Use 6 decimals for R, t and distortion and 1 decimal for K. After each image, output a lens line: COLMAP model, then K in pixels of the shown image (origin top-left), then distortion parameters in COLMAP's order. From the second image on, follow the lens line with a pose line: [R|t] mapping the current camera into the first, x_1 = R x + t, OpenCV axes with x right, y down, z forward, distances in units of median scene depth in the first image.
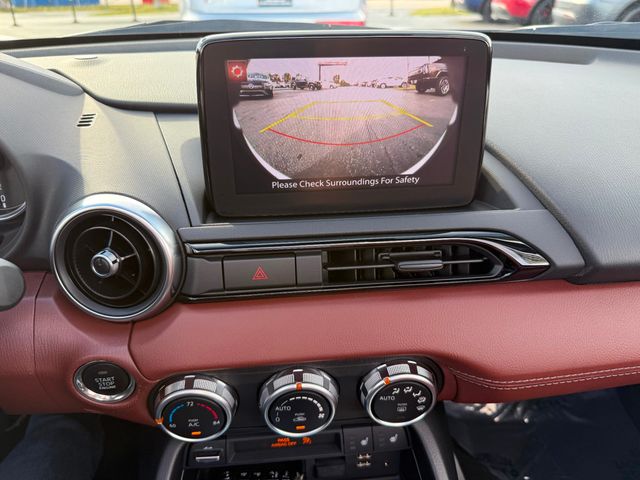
lens RADIAL K [[469.6, 0, 320.0], [0, 469.6, 240.0], [0, 0, 1]] dist [0.039429, -0.105140]
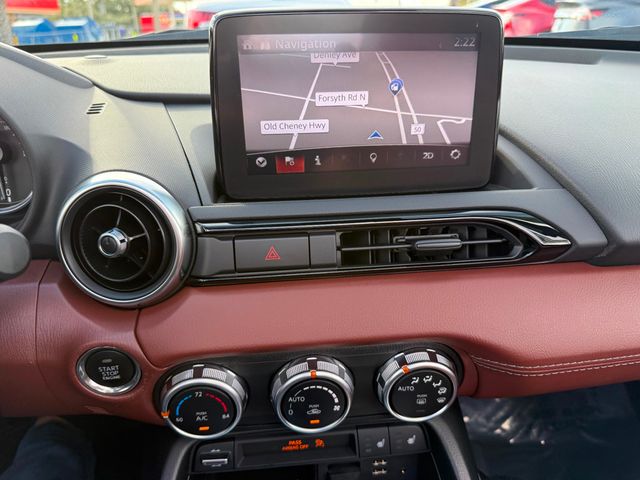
lens RADIAL K [[469.6, 0, 320.0], [0, 469.6, 240.0], [0, 0, 1]] dist [0.039429, -0.105140]
pose [[0.999944, -0.010423, -0.001874, -0.025987], [0.010250, 0.997066, -0.075855, 0.110242], [0.002659, 0.075832, 0.997117, 0.032706]]
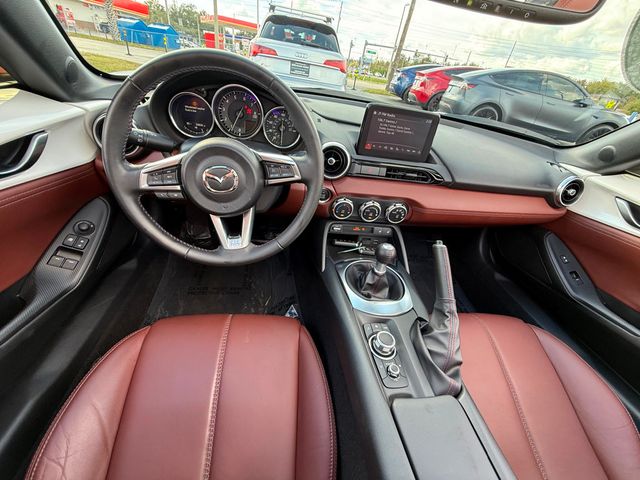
lens RADIAL K [[258.4, 0, 318.5], [0, 258.4, 242.2], [0, 0, 1]] dist [-0.000315, 0.000277]
pose [[0.988030, 0.117229, 0.100273, -0.627908], [-0.127367, 0.986648, 0.101509, 0.443714], [-0.087034, -0.113066, 0.989768, -0.981793]]
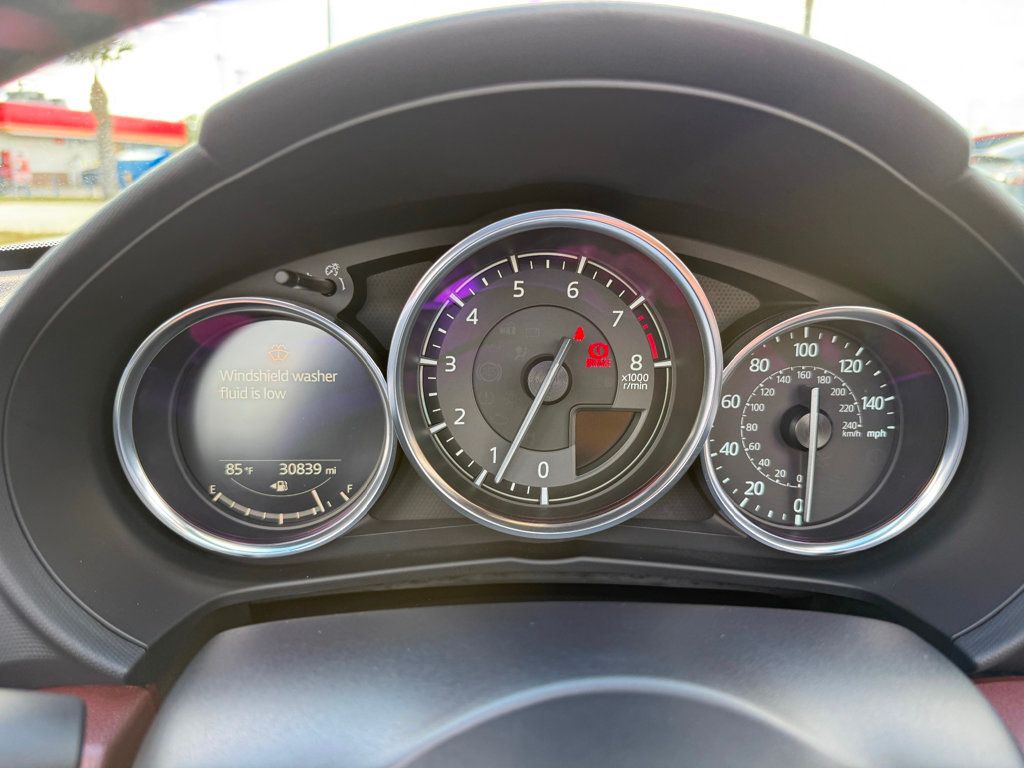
lens RADIAL K [[793.1, 0, 515.6], [0, 793.1, 386.9], [0, 0, 1]] dist [0.078962, -0.113903]
pose [[0.997433, 0.034898, -0.062532, -1.103846], [-0.048863, 0.970024, -0.238045, 0.009794], [0.052350, 0.240490, 0.969239, 0.163834]]
